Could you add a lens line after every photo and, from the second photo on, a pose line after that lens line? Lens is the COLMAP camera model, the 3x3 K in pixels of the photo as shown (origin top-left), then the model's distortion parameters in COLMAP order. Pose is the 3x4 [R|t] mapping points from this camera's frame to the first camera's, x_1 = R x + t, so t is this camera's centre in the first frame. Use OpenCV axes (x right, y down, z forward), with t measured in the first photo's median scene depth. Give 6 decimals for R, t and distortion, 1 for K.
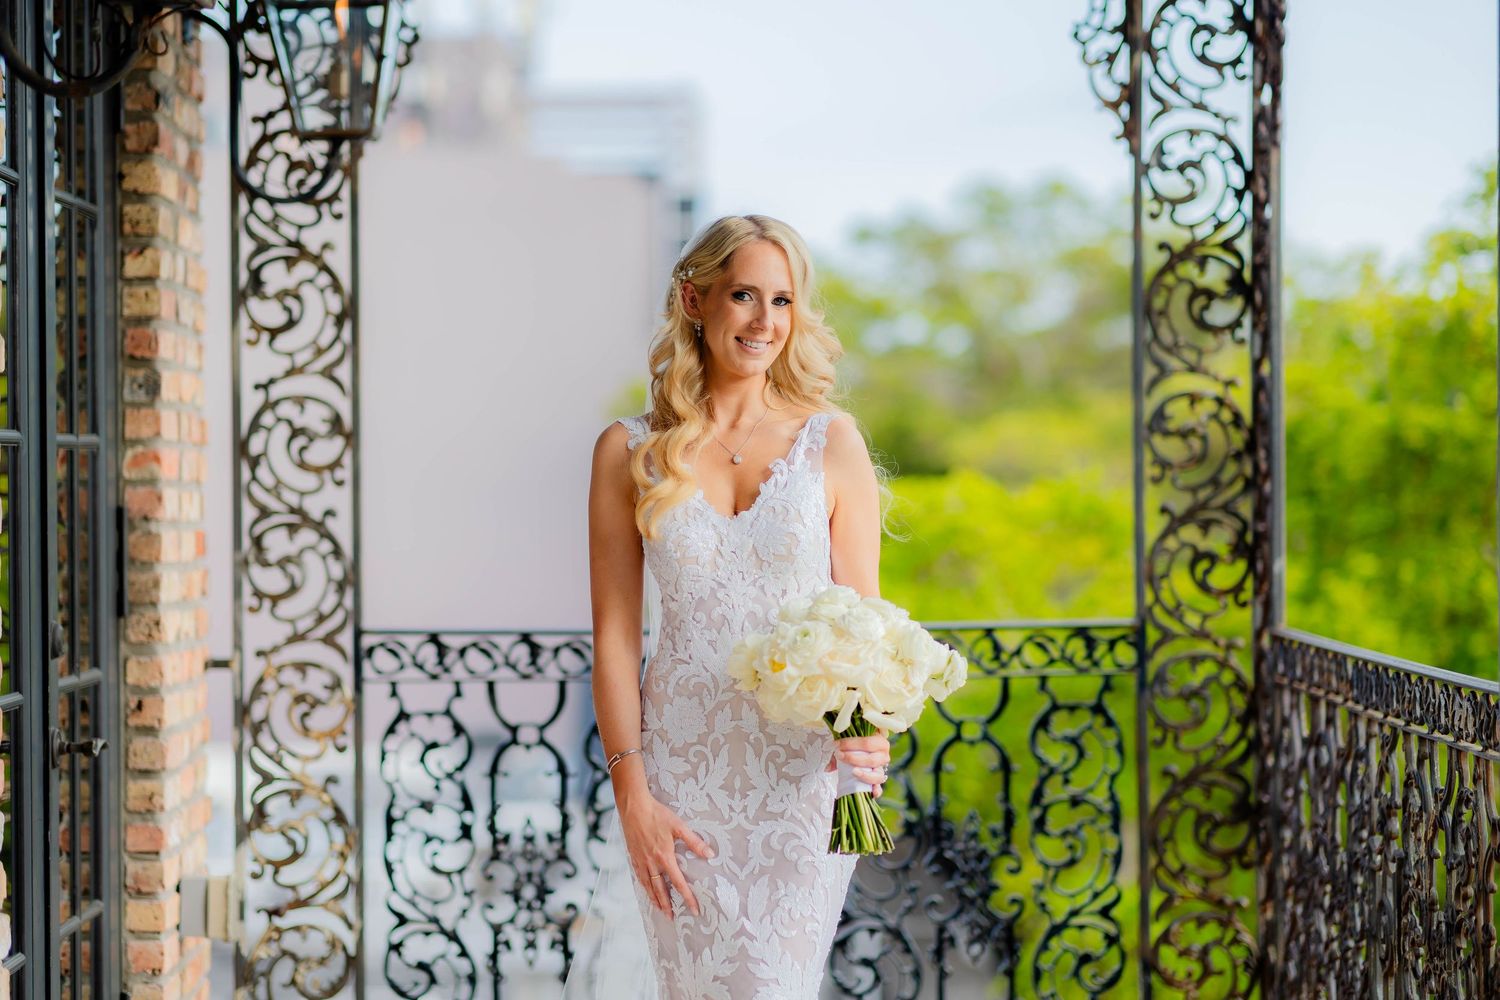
lens RADIAL K [[3750.1, 0, 784.7], [0, 3750.1, 464.7], [0, 0, 1]] dist [0.159596, -0.519661]
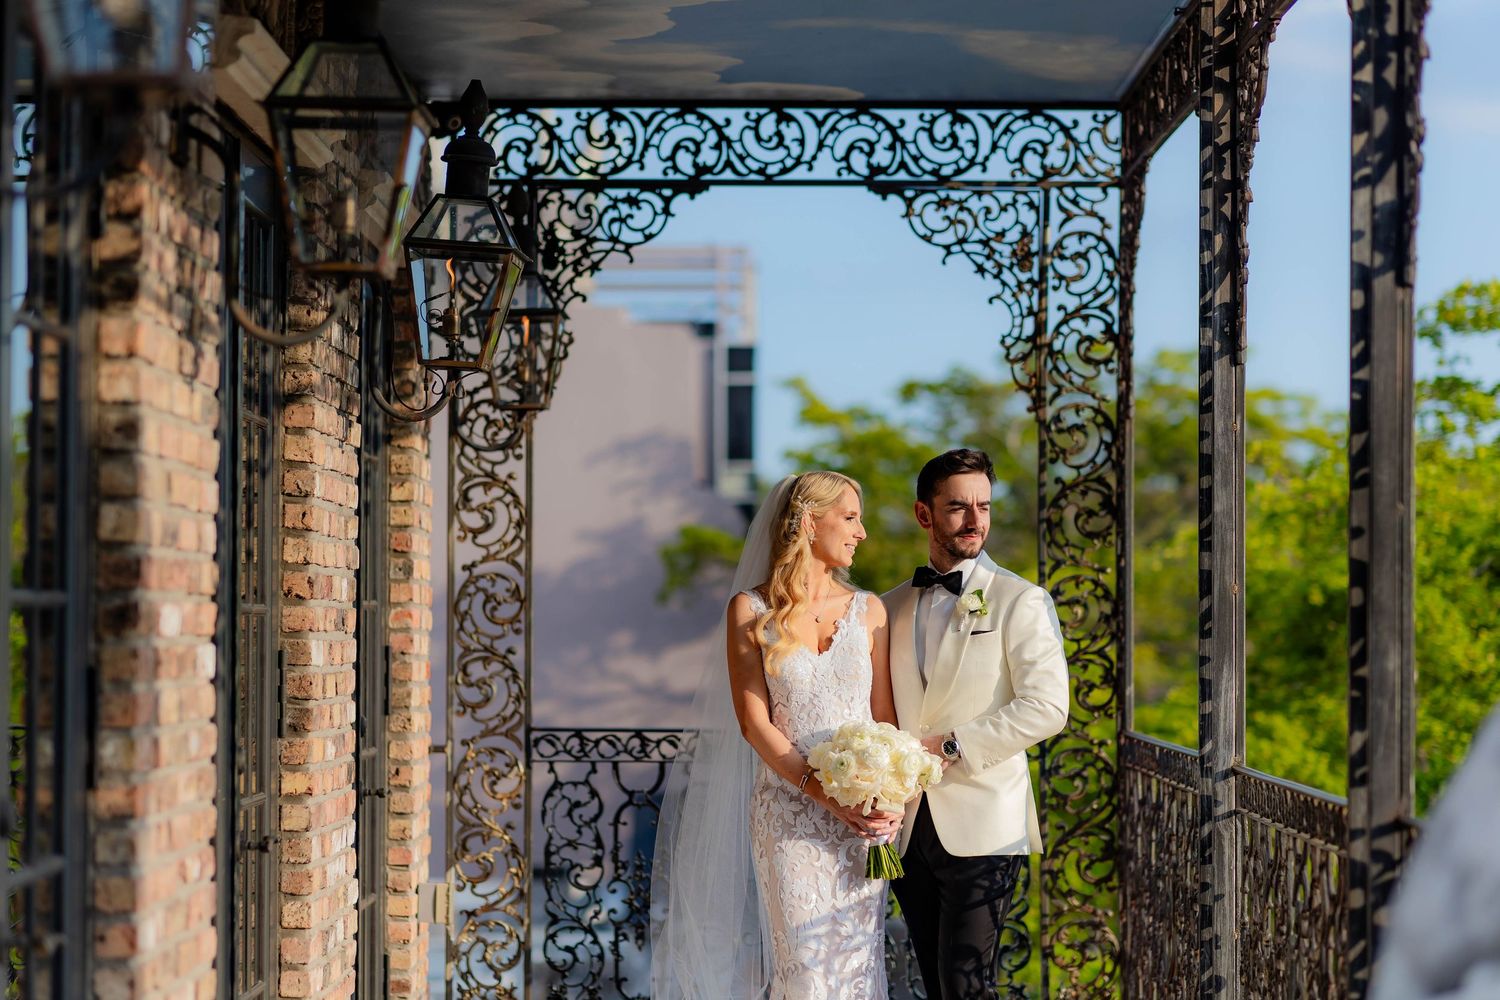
lens RADIAL K [[3646.7, 0, 751.7], [0, 3646.7, 523.6], [0, 0, 1]] dist [0.029346, -0.220817]
pose [[0.999699, 0.008605, -0.022982, 0.010276], [-0.009140, 0.999688, -0.023267, -0.005249], [0.022775, 0.023470, 0.999465, -0.479525]]
